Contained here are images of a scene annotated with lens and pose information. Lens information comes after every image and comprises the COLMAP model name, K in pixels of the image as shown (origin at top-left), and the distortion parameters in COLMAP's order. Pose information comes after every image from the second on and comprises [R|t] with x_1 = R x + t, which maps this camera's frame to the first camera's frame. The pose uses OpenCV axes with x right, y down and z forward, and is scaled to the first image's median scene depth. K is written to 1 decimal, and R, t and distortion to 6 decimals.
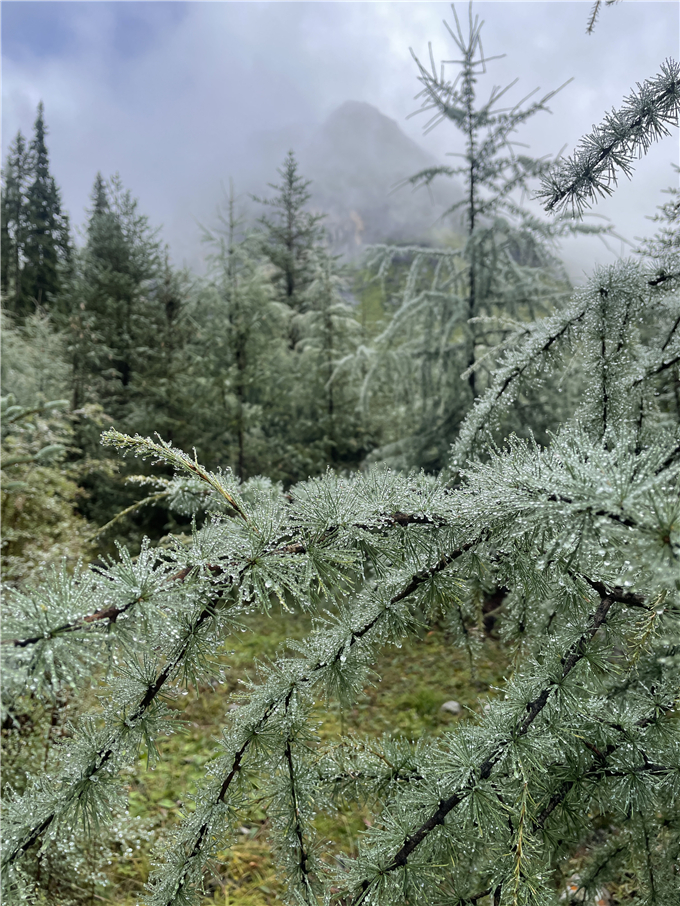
lens RADIAL K [[686.5, 0, 340.0], [0, 686.5, 453.0], [0, 0, 1]] dist [0.038846, -0.222975]
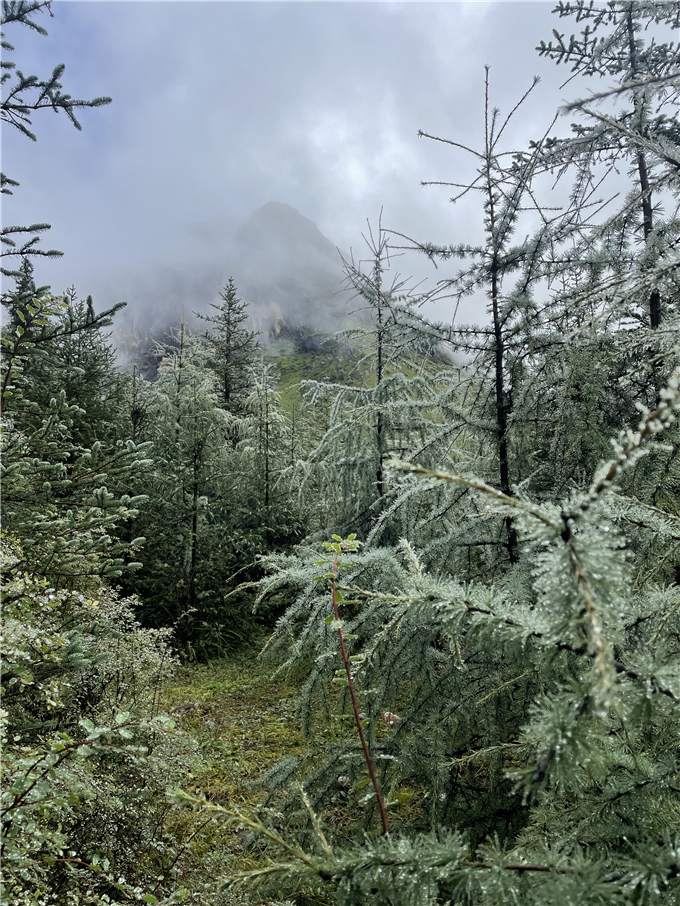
lens RADIAL K [[686.5, 0, 340.0], [0, 686.5, 453.0], [0, 0, 1]] dist [0.038846, -0.222975]
pose [[0.992474, 0.016852, 0.121288, -0.033971], [-0.002635, 0.993195, -0.116432, -0.006525], [-0.122425, 0.115236, 0.985765, -0.218520]]
